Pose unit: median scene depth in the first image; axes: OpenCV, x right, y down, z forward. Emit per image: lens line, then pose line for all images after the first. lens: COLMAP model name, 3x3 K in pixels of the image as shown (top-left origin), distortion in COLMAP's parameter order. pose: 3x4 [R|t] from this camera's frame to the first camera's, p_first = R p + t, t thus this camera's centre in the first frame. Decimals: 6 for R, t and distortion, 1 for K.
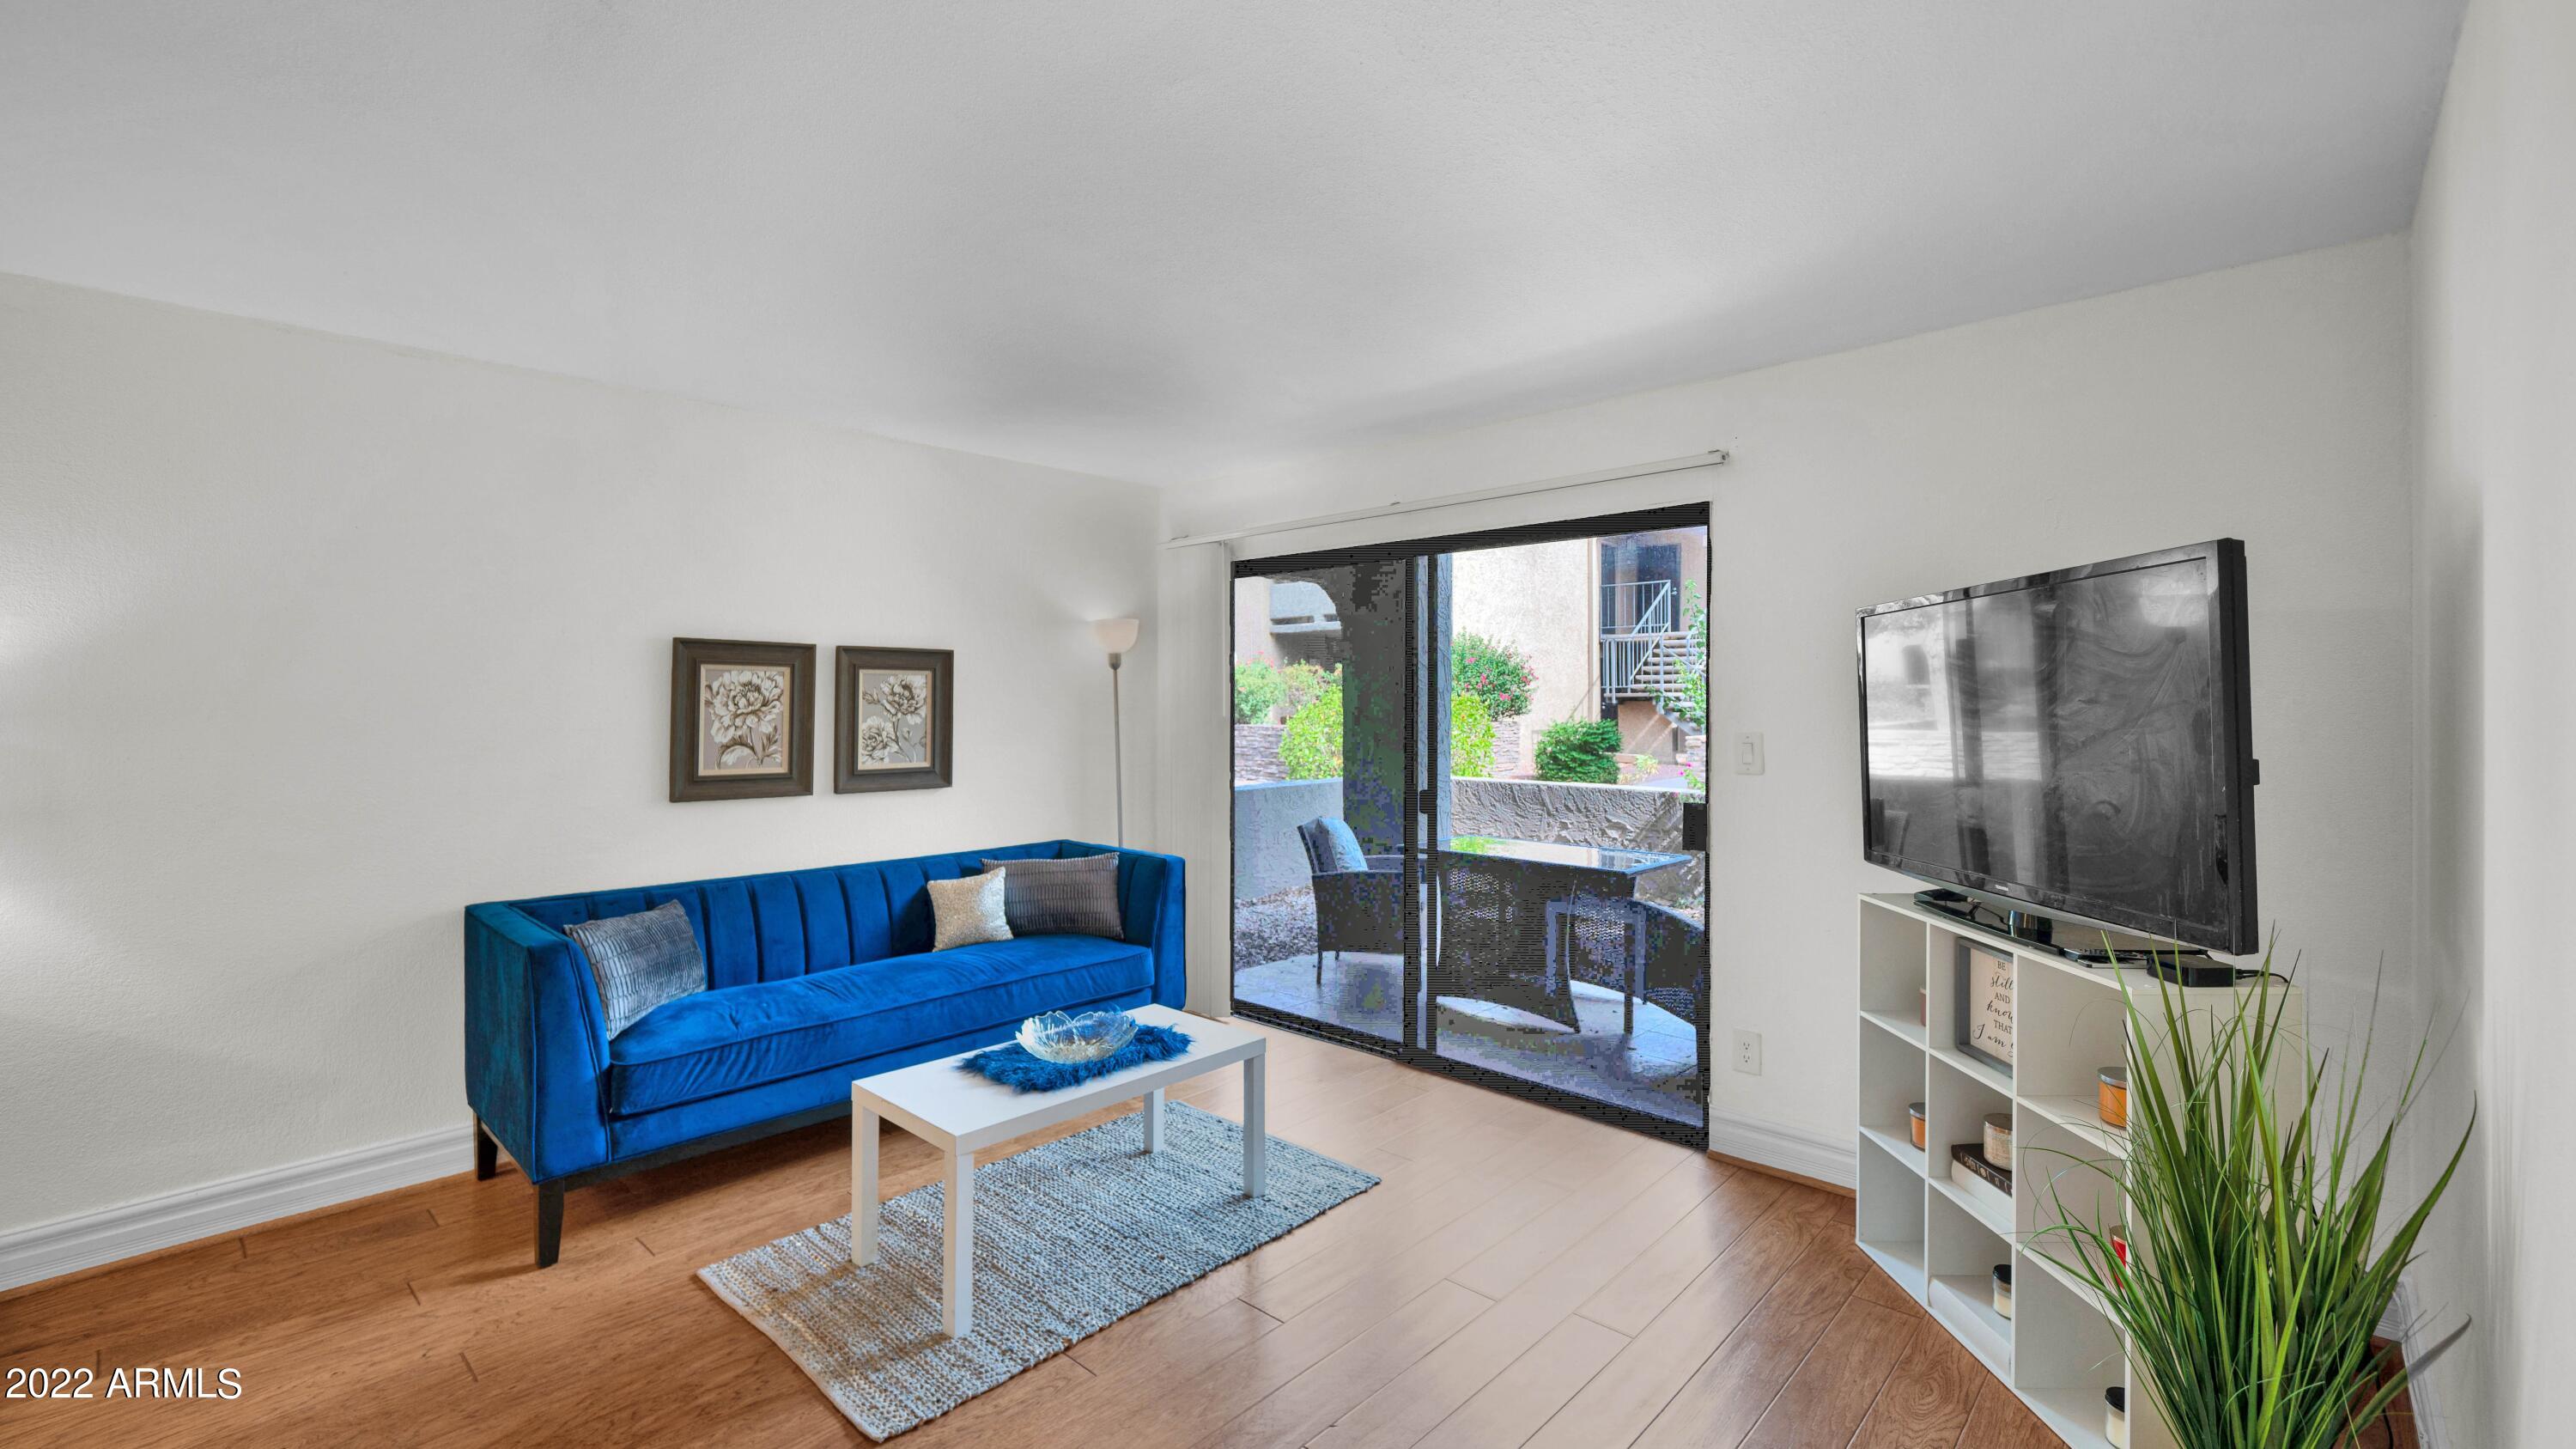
lens RADIAL K [[1098.0, 0, 1257.5], [0, 1098.0, 704.9], [0, 0, 1]] dist [0.000782, 0.000433]
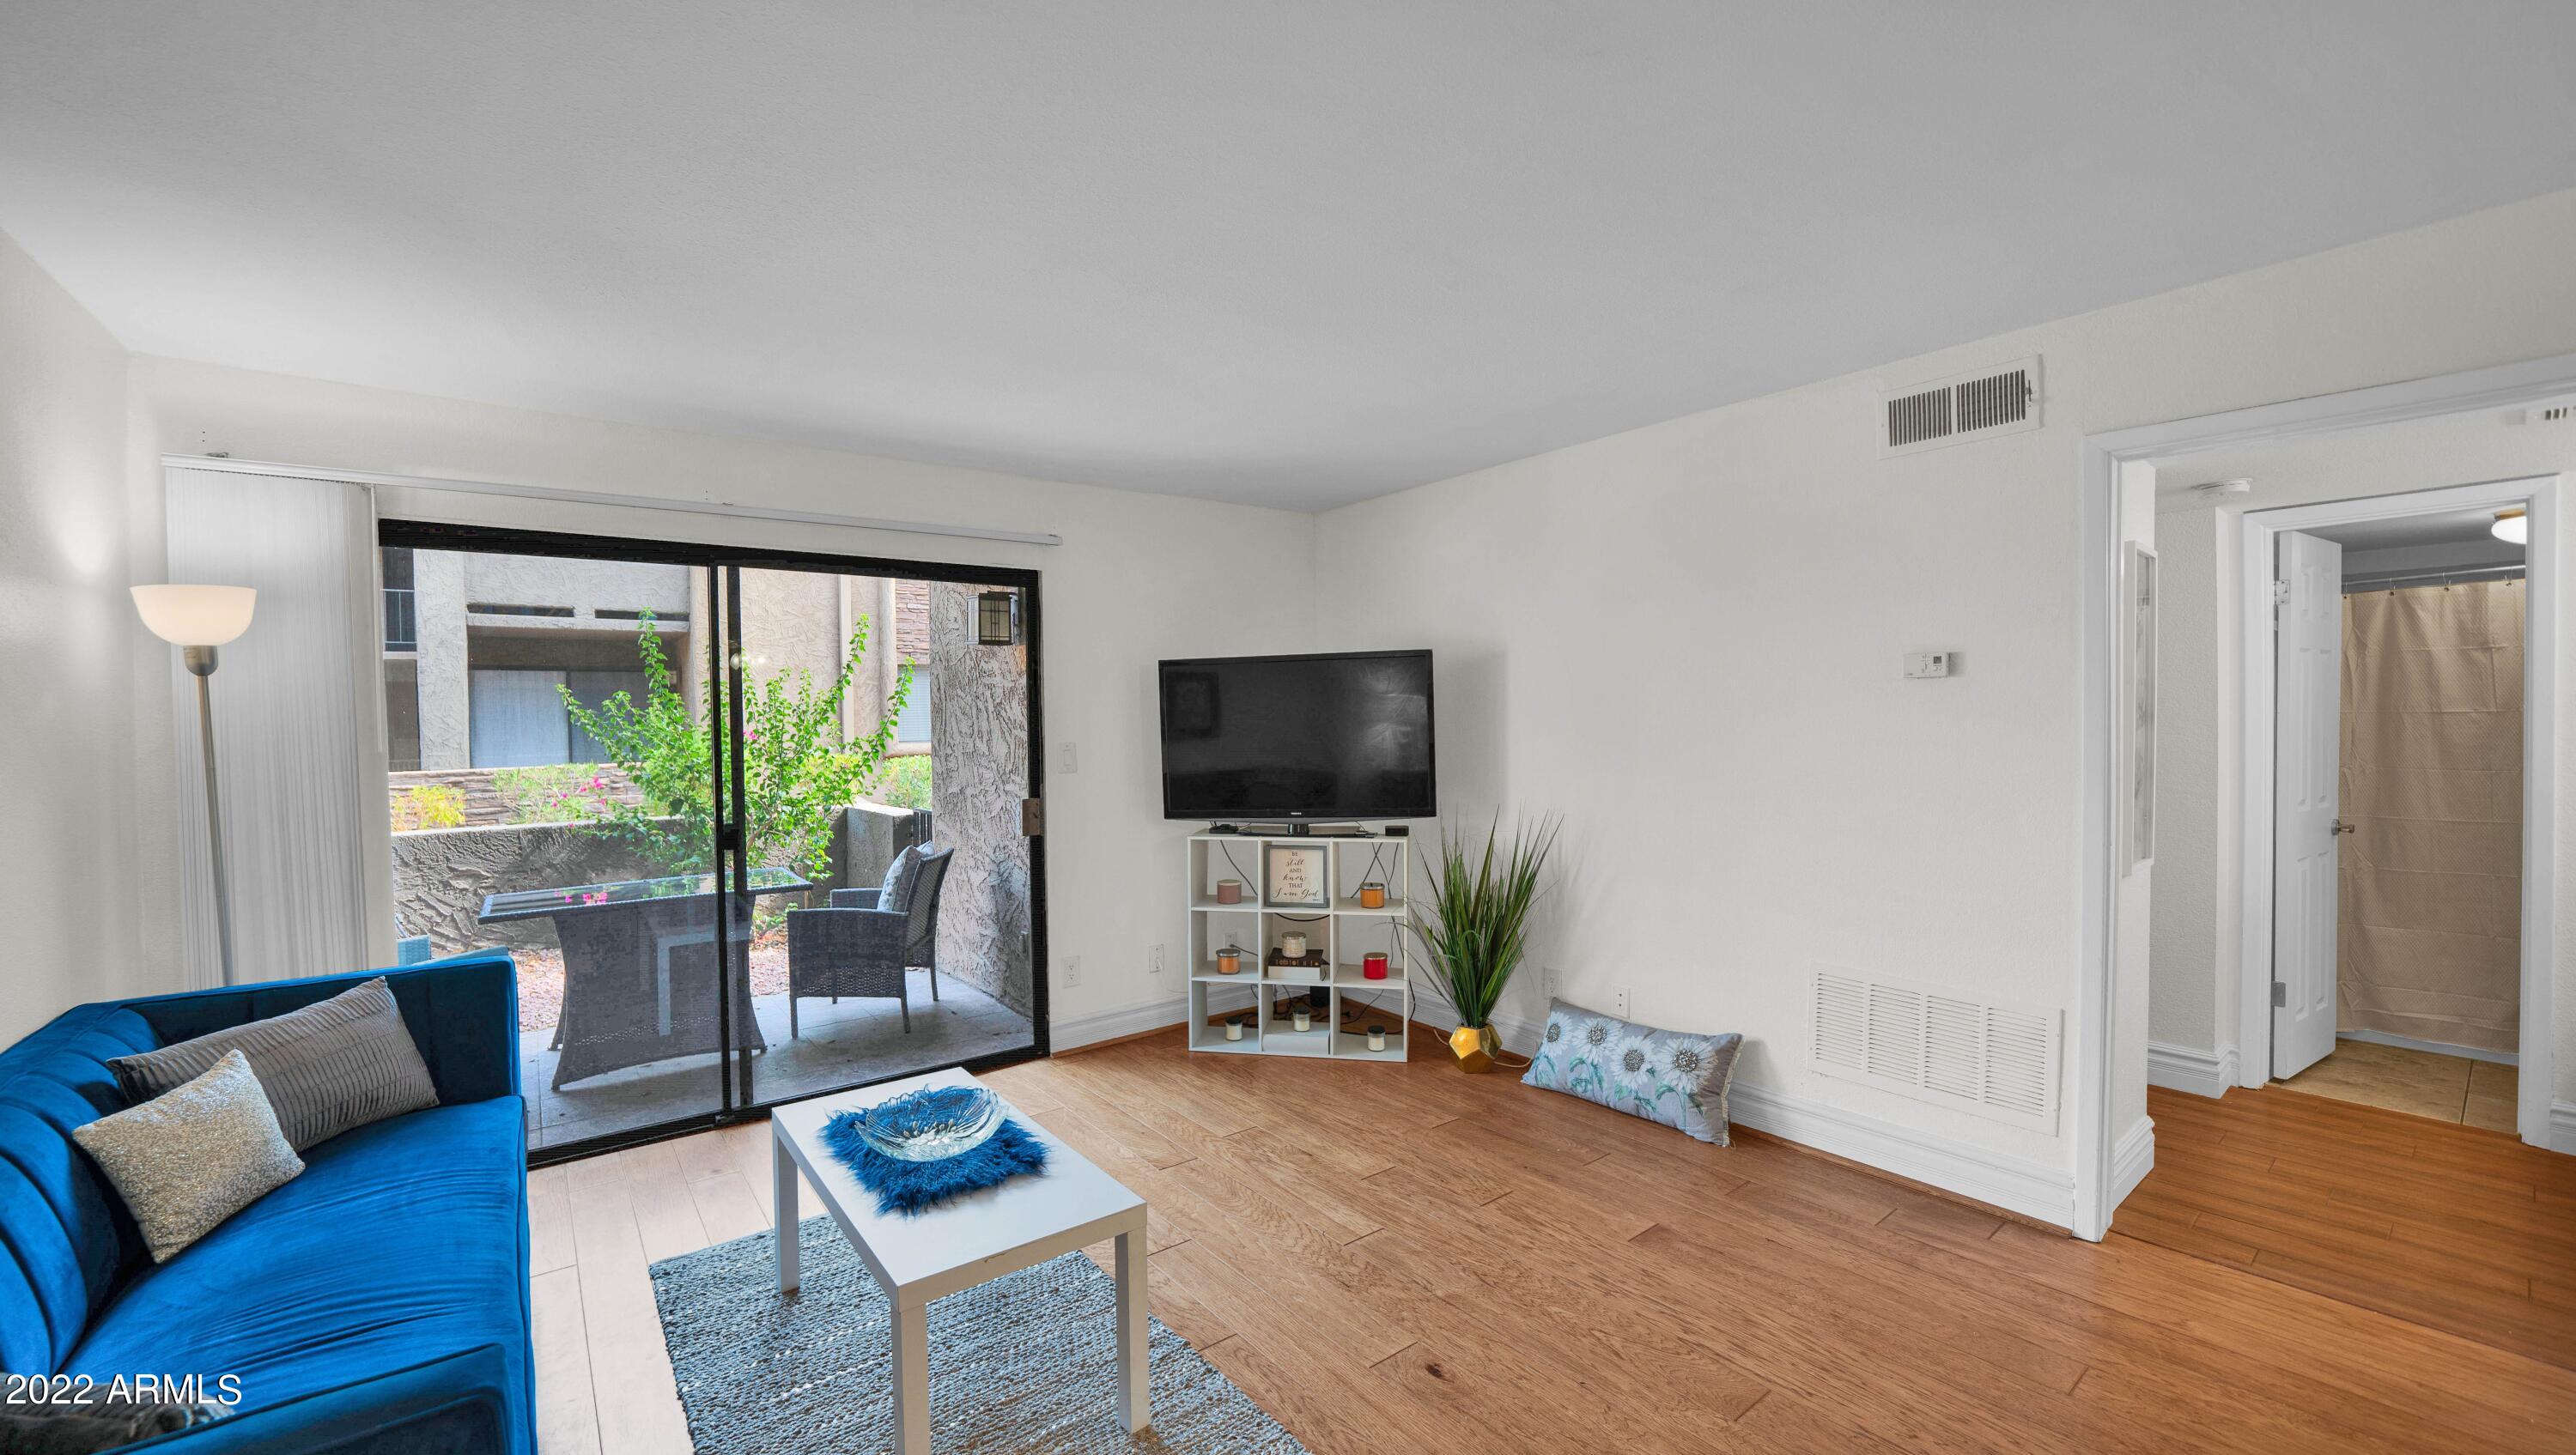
lens RADIAL K [[991.4, 0, 1254.8], [0, 991.4, 732.4], [0, 0, 1]] dist [-0.014233, -0.000210]
pose [[0.161671, -0.012079, 0.986771, -0.728269], [0.018685, 0.999783, 0.009177, 0.004347], [-0.986668, 0.016955, 0.161862, 0.543853]]
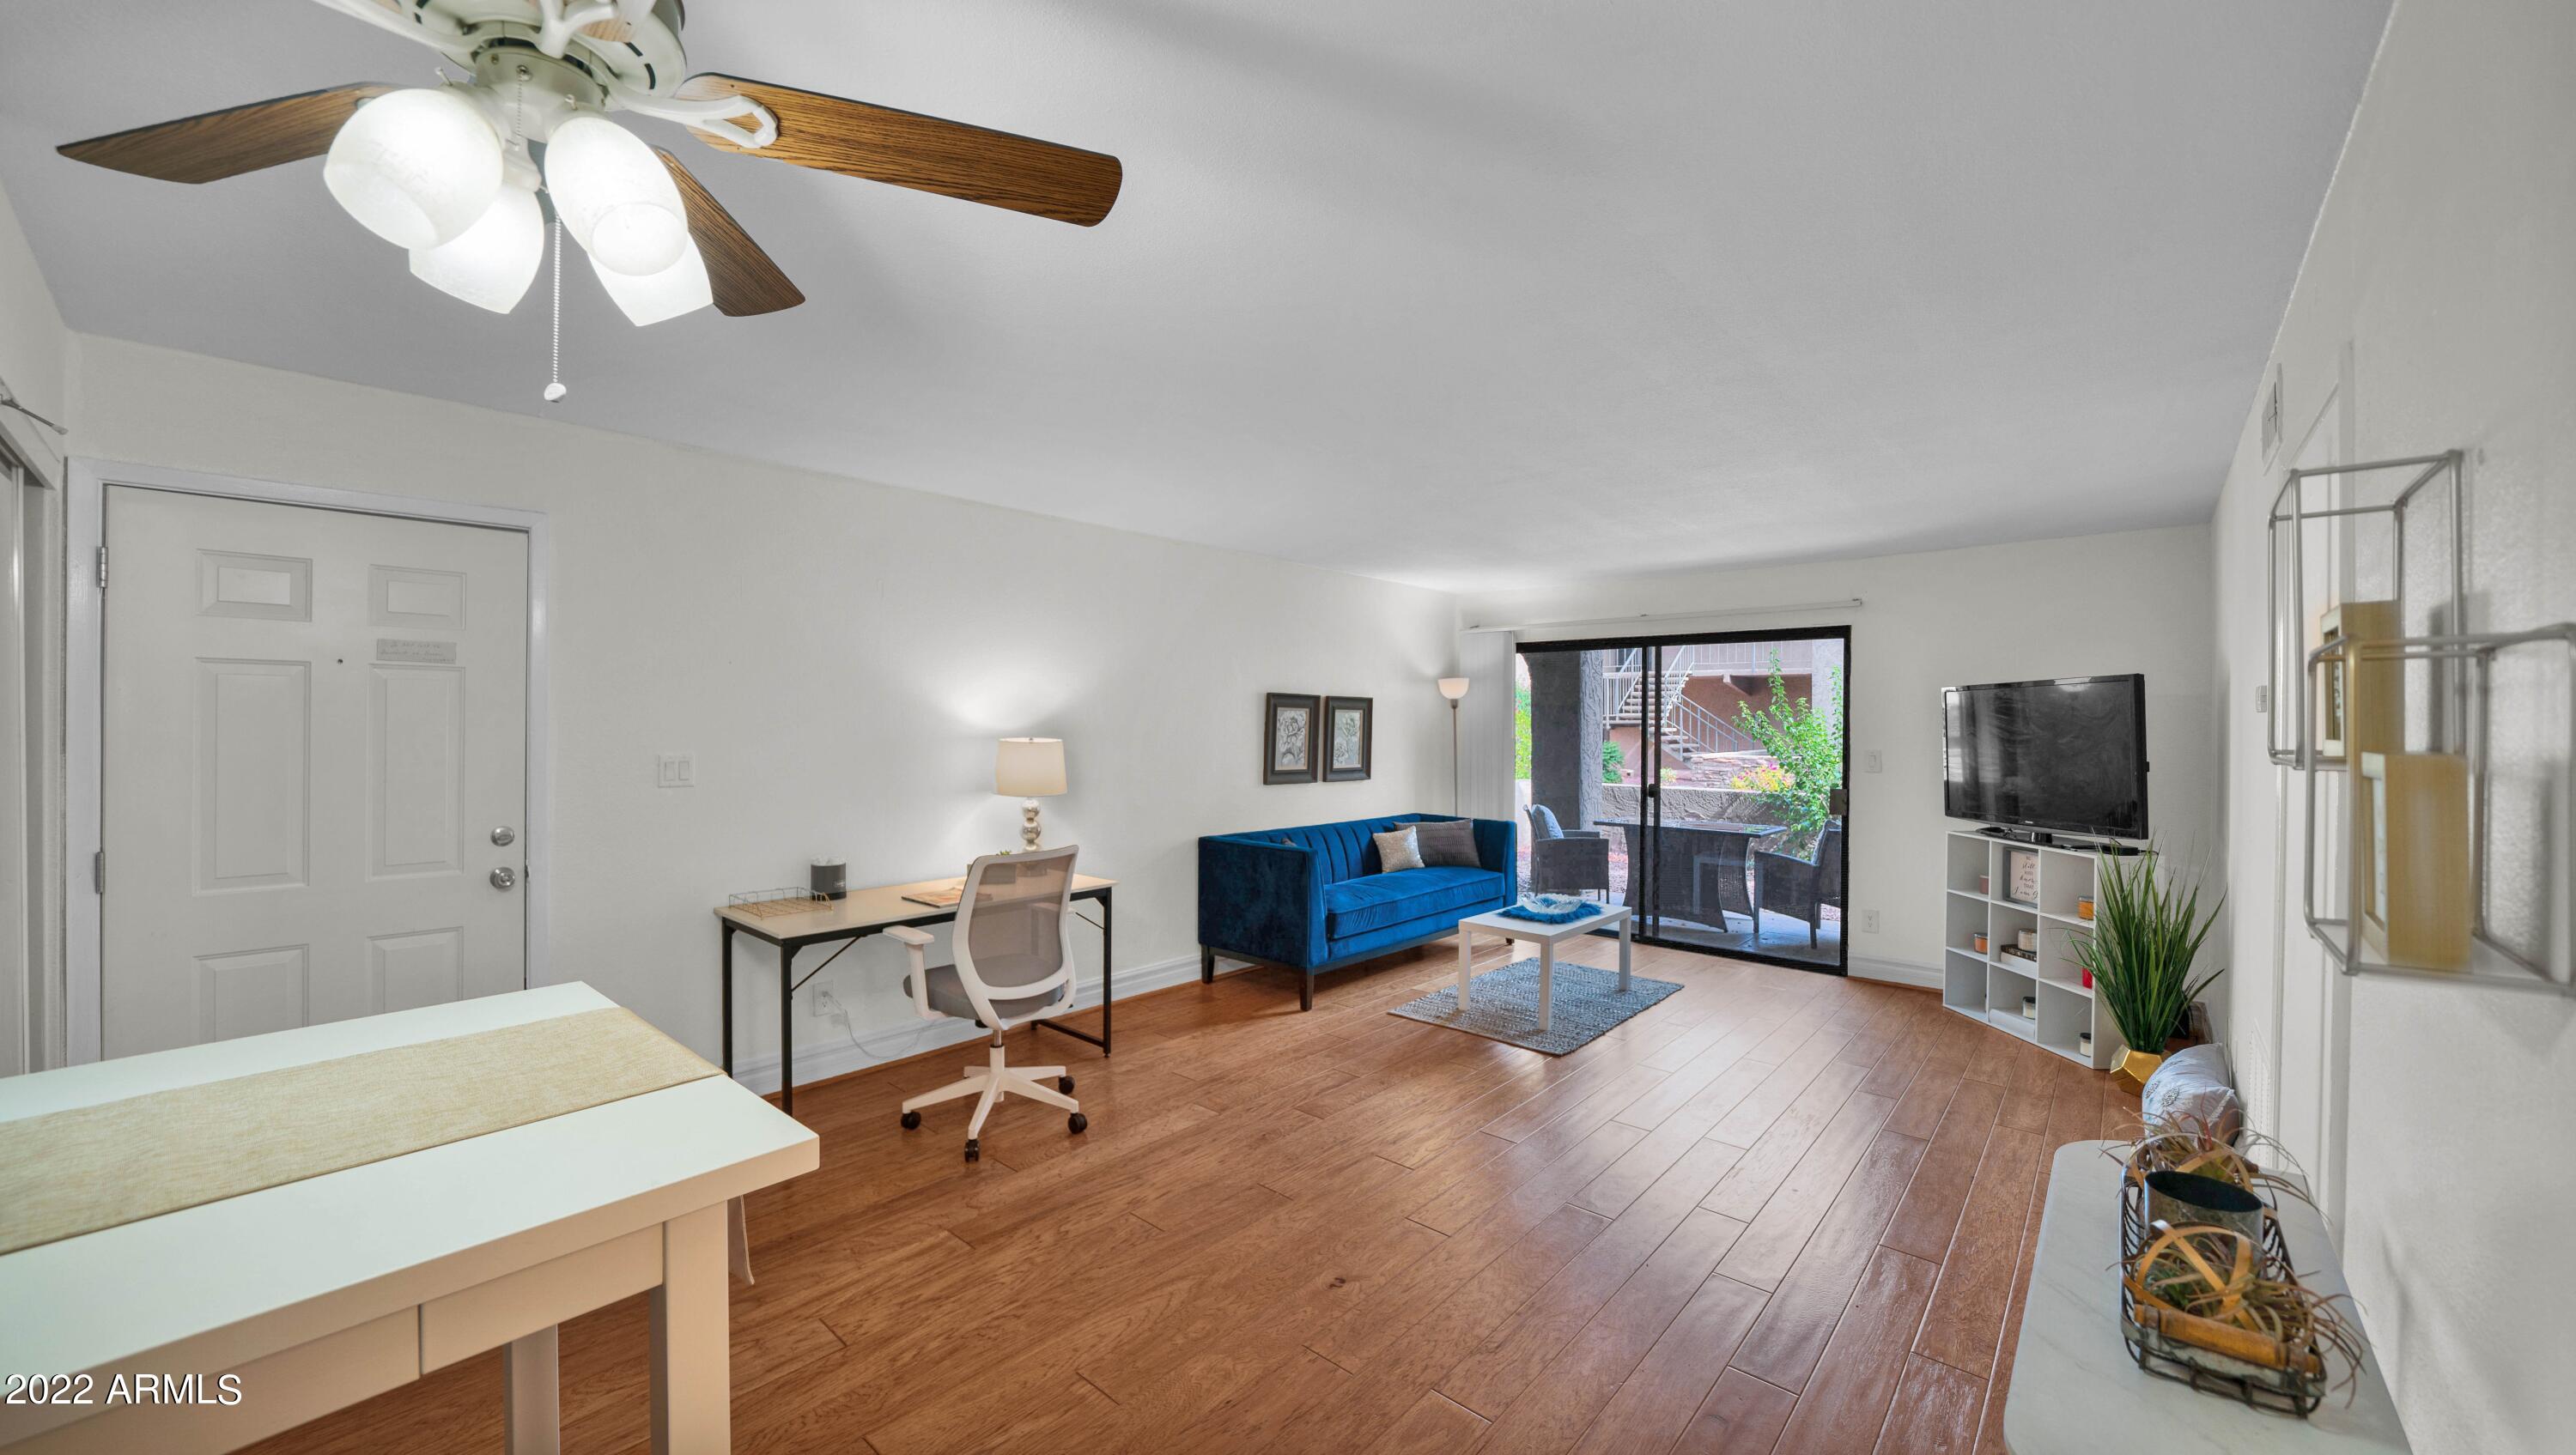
lens RADIAL K [[972.9, 0, 1246.2], [0, 972.9, 714.5], [0, 0, 1]] dist [-0.014303, -0.000048]
pose [[0.999893, 0.009028, 0.011484, -0.618051], [-0.008905, 0.999903, -0.010756, -0.008513], [-0.011580, 0.010652, 0.999876, -0.615740]]
